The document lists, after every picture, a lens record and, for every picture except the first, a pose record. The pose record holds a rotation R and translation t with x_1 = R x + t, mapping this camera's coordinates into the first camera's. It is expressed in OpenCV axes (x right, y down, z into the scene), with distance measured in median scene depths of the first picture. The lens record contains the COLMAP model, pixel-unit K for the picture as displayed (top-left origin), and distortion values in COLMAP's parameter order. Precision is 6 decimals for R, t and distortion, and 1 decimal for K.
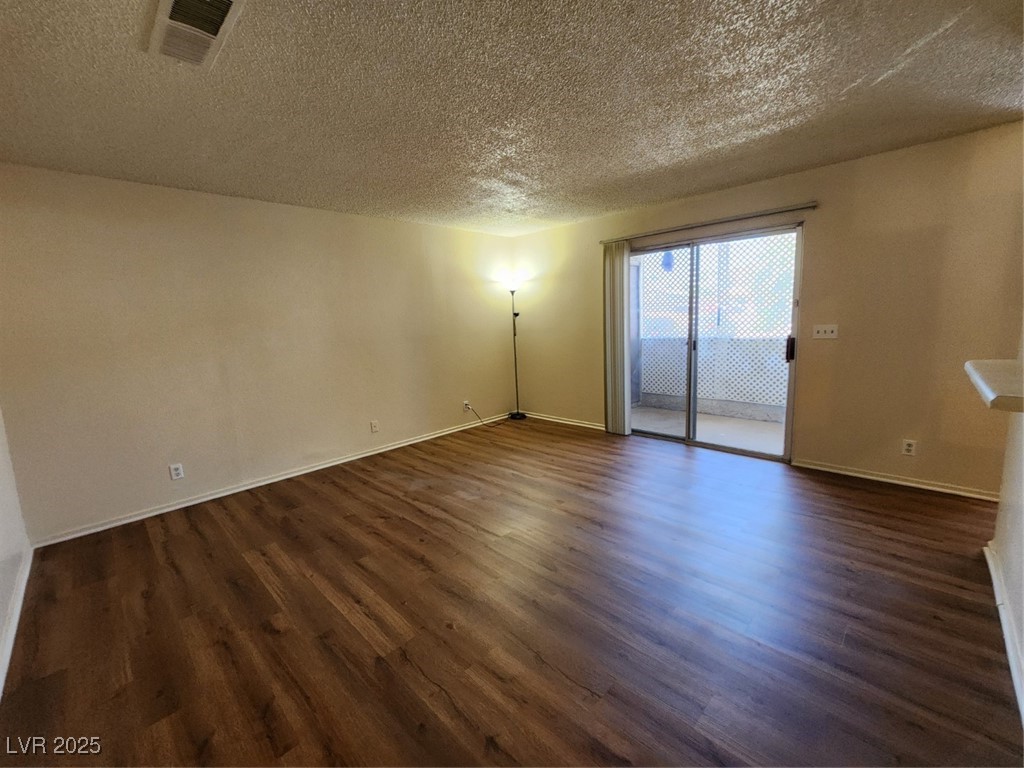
lens RADIAL K [[419.6, 0, 509.3], [0, 419.6, 377.3], [0, 0, 1]] dist [0.000234, -0.000050]
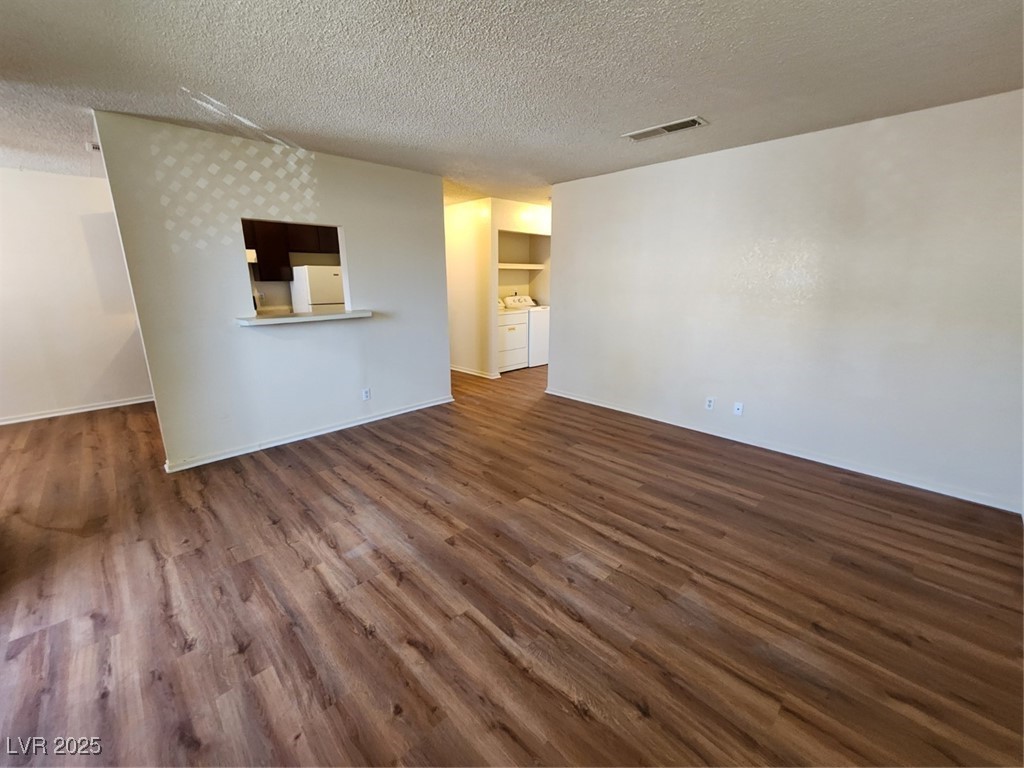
lens RADIAL K [[419.6, 0, 509.3], [0, 419.6, 377.3], [0, 0, 1]] dist [0.000234, -0.000050]
pose [[-0.998902, 0.040576, 0.023409, -0.013110], [0.046360, 0.927997, 0.369693, -0.246596], [-0.006723, 0.370372, -0.928859, 1.583106]]
